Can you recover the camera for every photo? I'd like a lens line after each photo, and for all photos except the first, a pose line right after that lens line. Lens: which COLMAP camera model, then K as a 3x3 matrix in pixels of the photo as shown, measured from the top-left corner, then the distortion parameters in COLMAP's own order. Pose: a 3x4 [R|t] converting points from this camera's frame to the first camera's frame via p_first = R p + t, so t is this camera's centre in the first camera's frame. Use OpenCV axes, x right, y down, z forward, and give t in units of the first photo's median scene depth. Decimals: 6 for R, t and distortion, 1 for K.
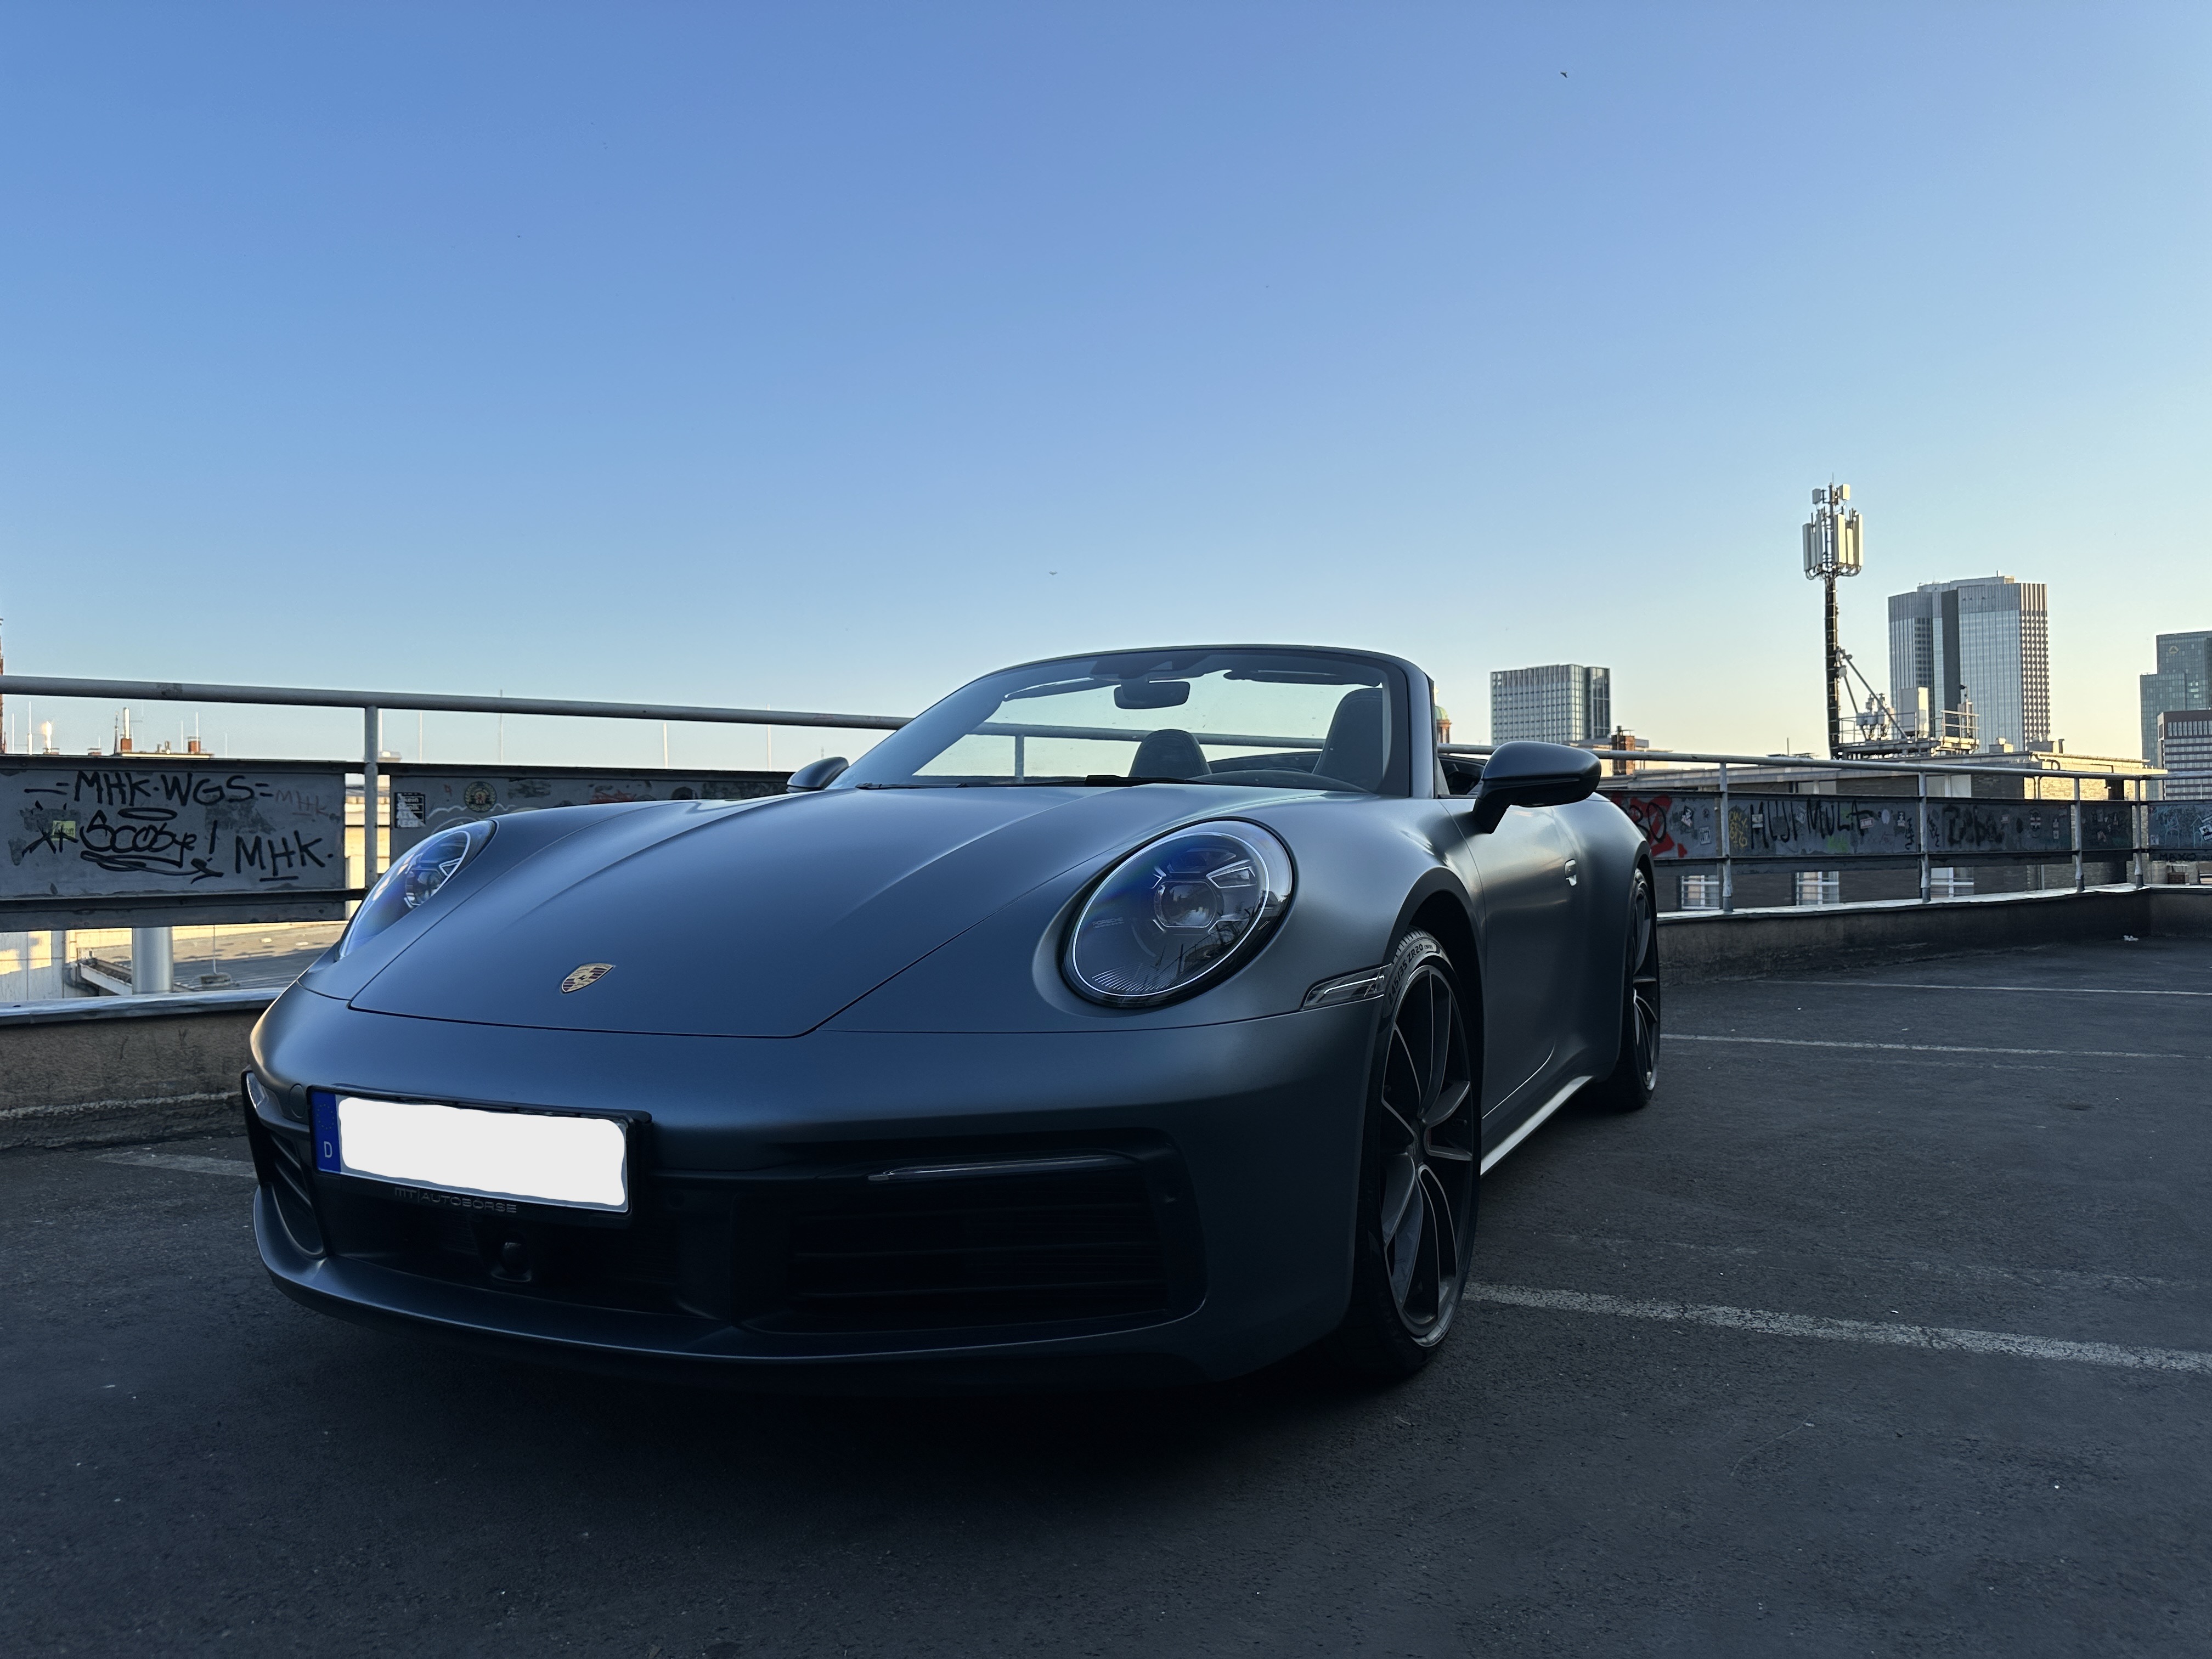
lens RADIAL K [[1563.2, 0, 1106.0], [0, 1563.2, 829.5], [0, 0, 1]] dist [0.003346, -0.008507]
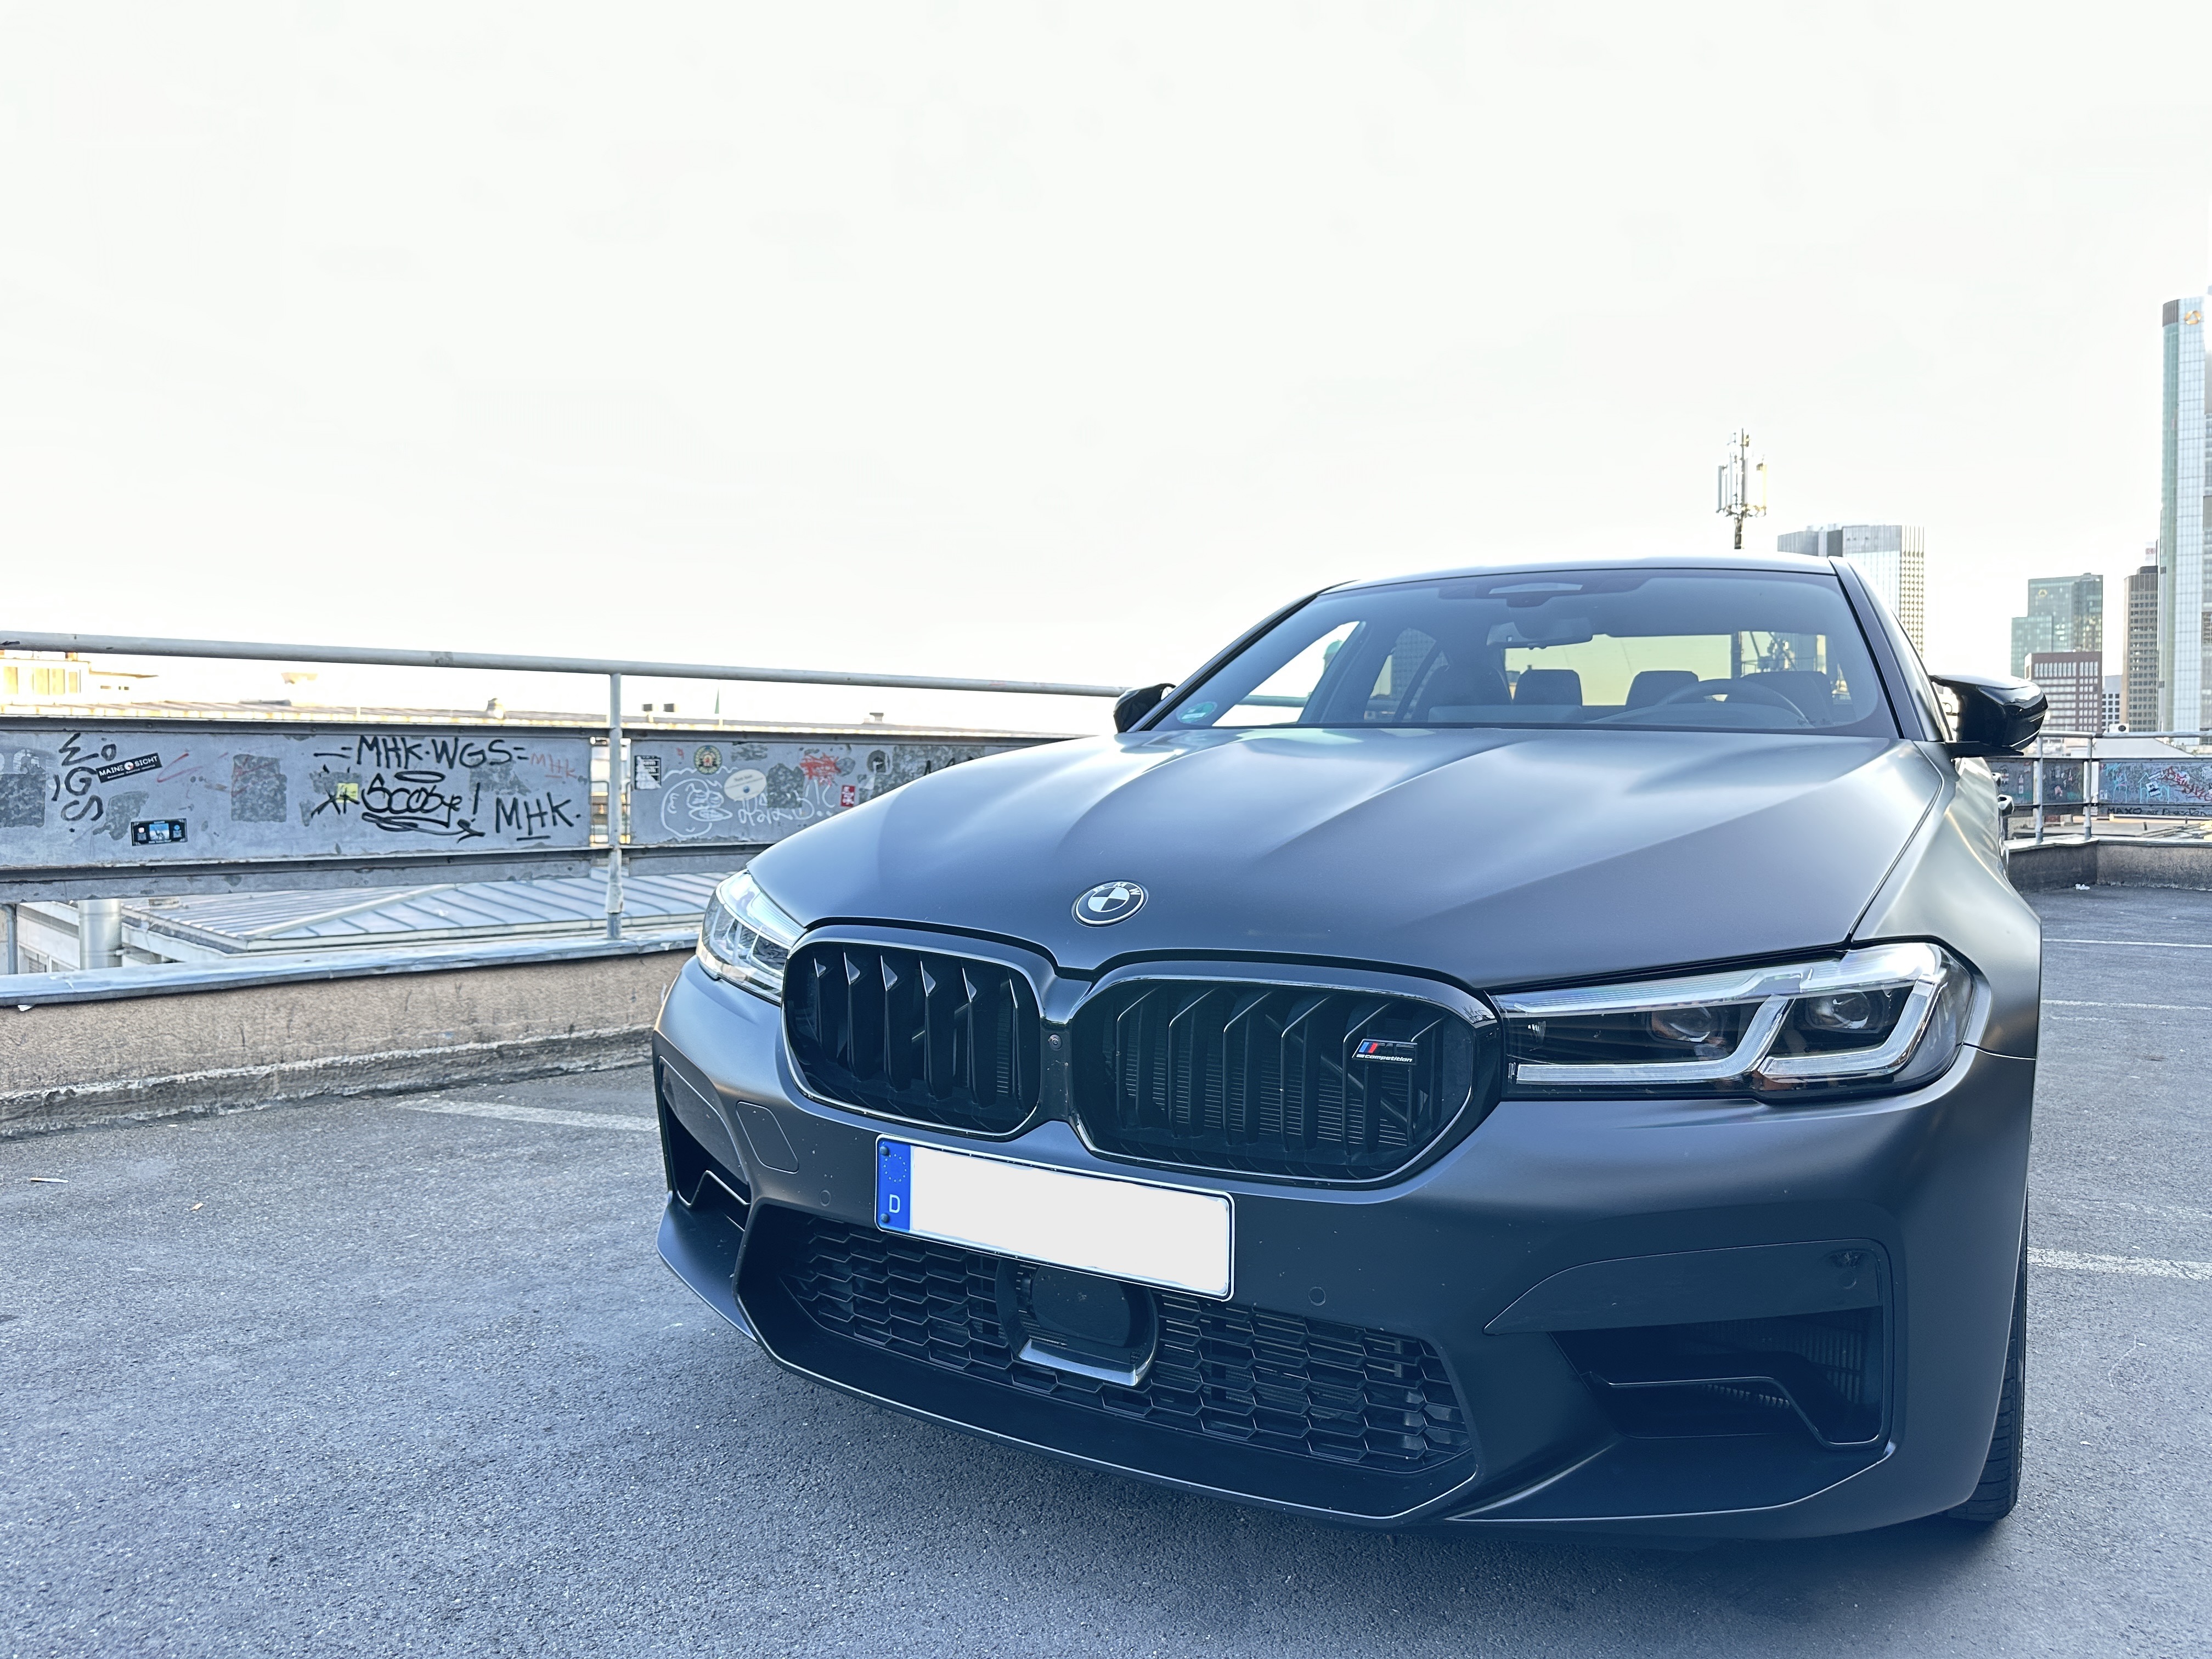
lens RADIAL K [[1563.2, 0, 1106.0], [0, 1563.2, 829.5], [0, 0, 1]] dist [0.003346, -0.008507]
pose [[0.997793, 0.012480, 0.065213, -0.219858], [-0.015743, 0.998636, 0.049773, -0.033169], [-0.064503, -0.050690, 0.996629, -0.068213]]
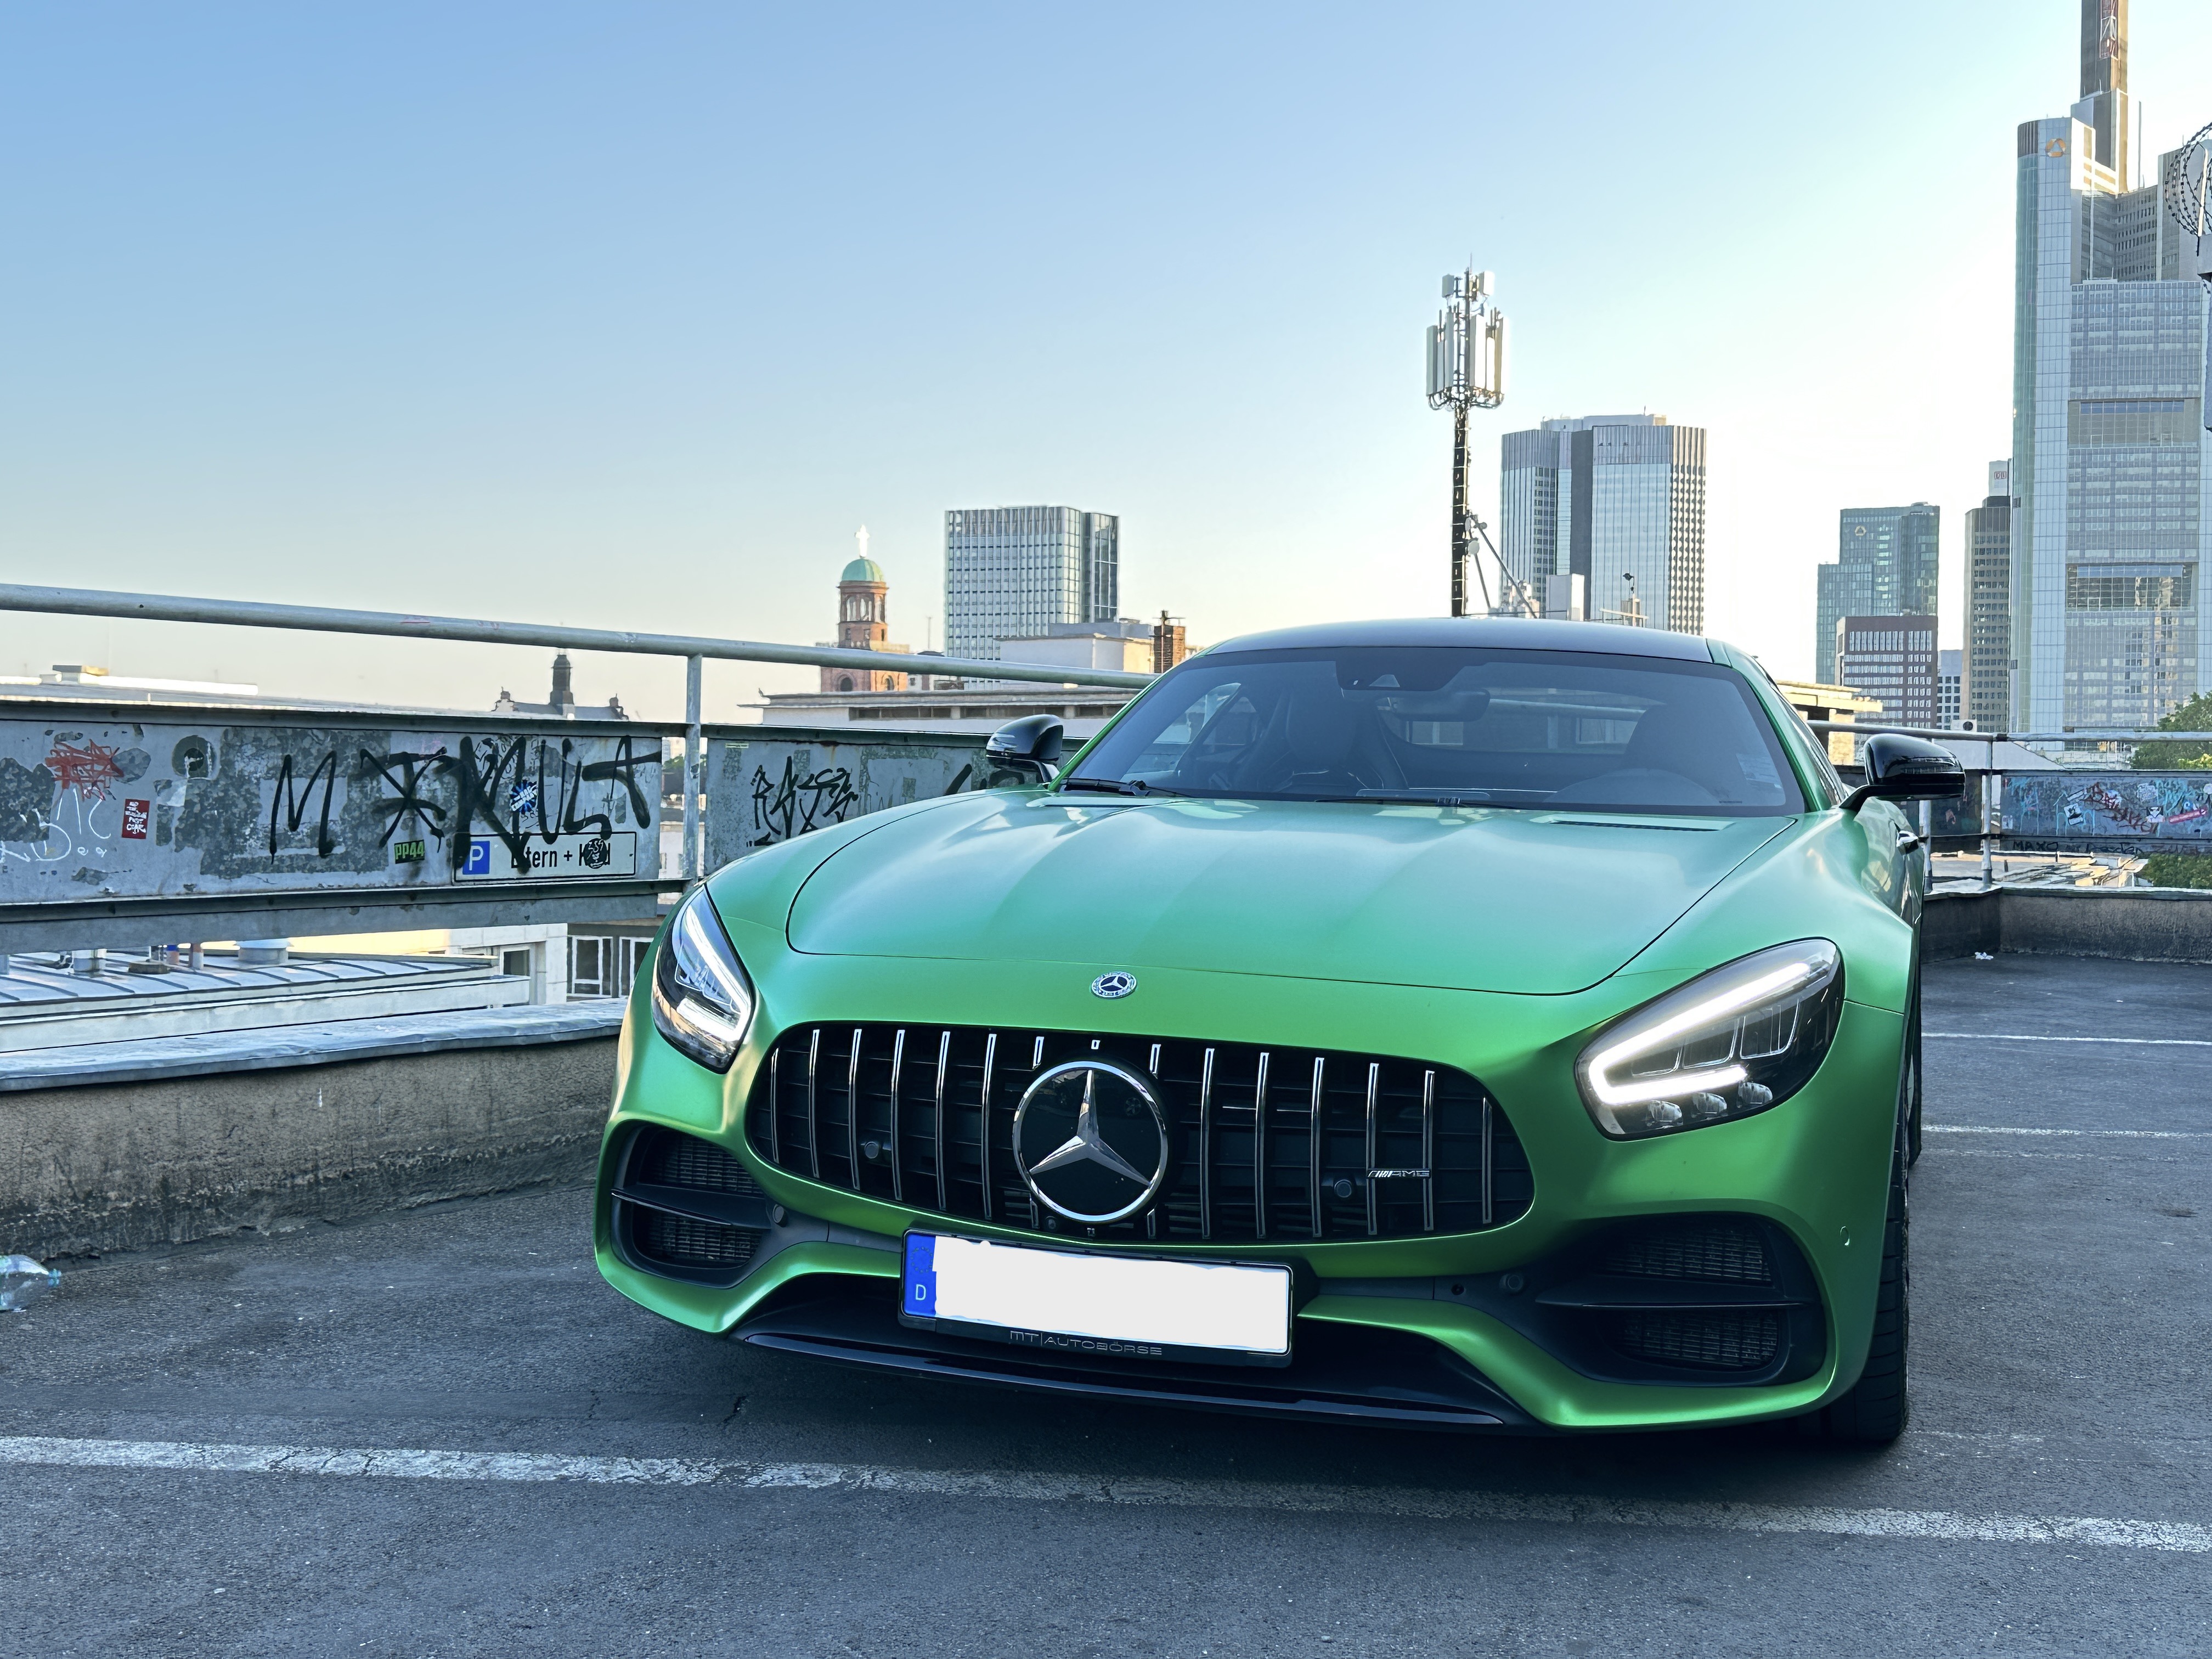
lens RADIAL K [[2464.3, 0, 1137.1], [0, 2464.3, 819.0], [0, 0, 1]] dist [0.249551, -0.523523]
pose [[0.947665, 0.018727, 0.318716, -0.280397], [-0.027830, 0.999324, 0.024031, -0.033427], [-0.318050, -0.031644, 0.947546, -0.010310]]
